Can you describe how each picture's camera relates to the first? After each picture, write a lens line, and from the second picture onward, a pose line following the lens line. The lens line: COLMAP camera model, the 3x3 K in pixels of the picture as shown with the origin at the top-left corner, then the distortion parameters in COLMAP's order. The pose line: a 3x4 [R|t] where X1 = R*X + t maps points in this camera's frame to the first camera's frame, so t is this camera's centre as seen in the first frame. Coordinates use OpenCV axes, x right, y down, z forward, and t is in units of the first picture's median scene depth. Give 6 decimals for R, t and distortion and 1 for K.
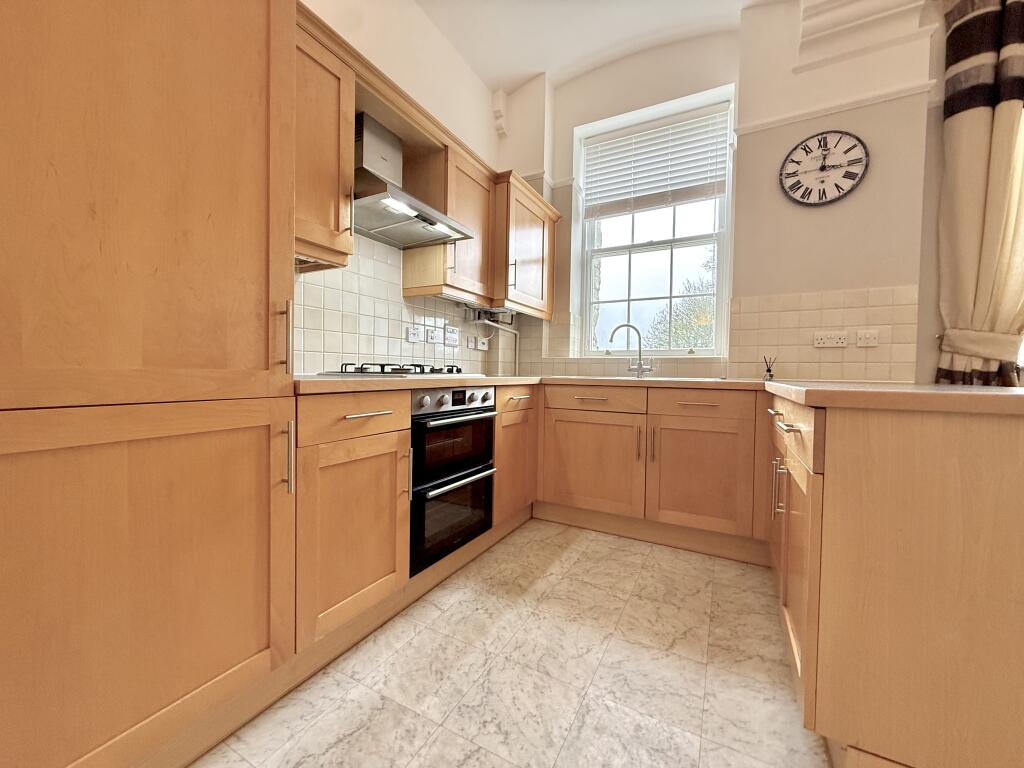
lens RADIAL K [[411.0, 0, 509.9], [0, 411.0, 382.6], [0, 0, 1]] dist [0.012810, 0.000332]
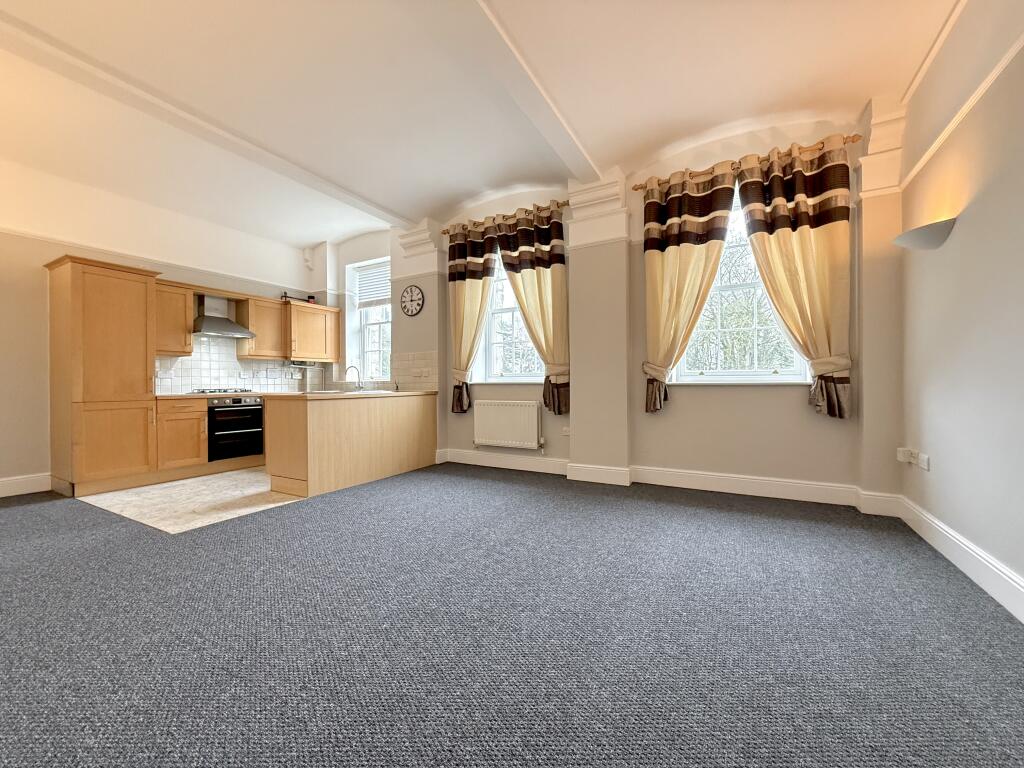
lens RADIAL K [[411.0, 0, 513.9], [0, 411.0, 386.0], [0, 0, 1]] dist [0.012810, 0.000332]
pose [[0.999423, -0.025285, -0.022662, 1.391856], [0.024839, 0.999496, -0.019753, 0.029808], [0.023150, 0.019179, 0.999548, -1.329884]]
